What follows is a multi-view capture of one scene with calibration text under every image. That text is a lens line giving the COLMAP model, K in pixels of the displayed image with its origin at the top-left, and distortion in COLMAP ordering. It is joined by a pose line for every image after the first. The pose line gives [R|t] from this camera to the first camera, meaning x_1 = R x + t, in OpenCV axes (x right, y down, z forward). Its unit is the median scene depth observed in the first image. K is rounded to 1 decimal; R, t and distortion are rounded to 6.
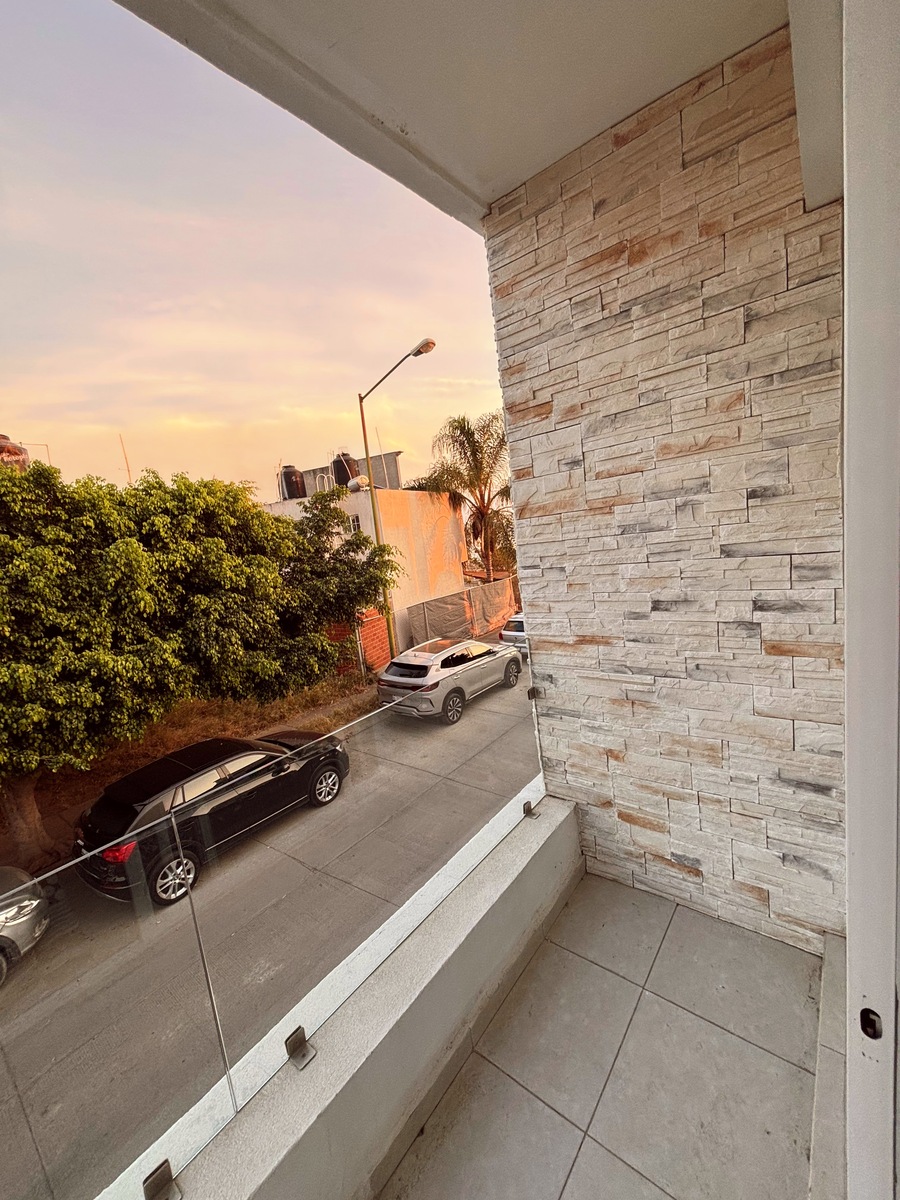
lens RADIAL K [[484.9, 0, 450.2], [0, 484.9, 605.6], [0, 0, 1]] dist [0.001109, 0.000048]
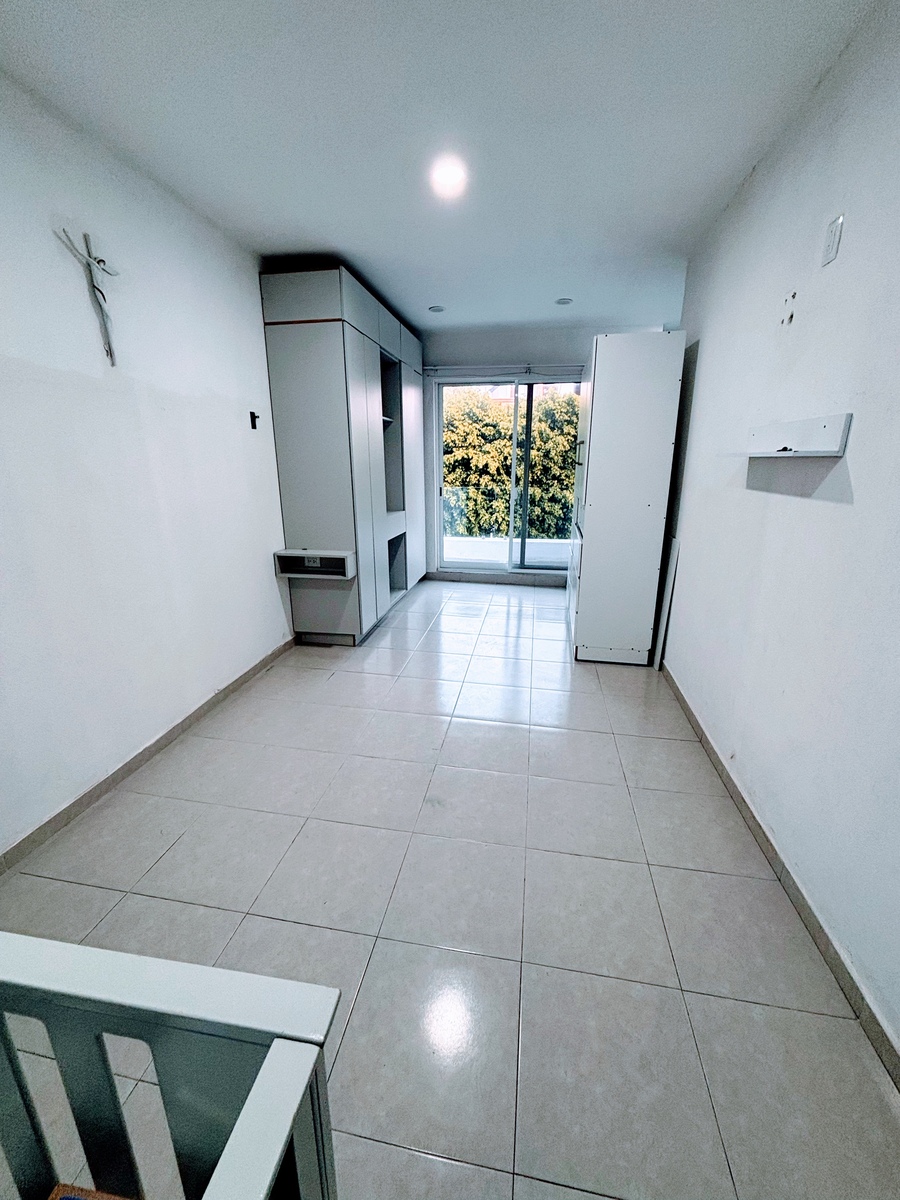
lens RADIAL K [[484.9, 0, 450.5], [0, 484.9, 596.5], [0, 0, 1]] dist [0.001109, 0.000048]
pose [[0.478248, 0.358091, -0.801904, 0.841534], [-0.188127, 0.933673, 0.304735, -0.021319], [0.857839, 0.005121, 0.513894, -0.475572]]
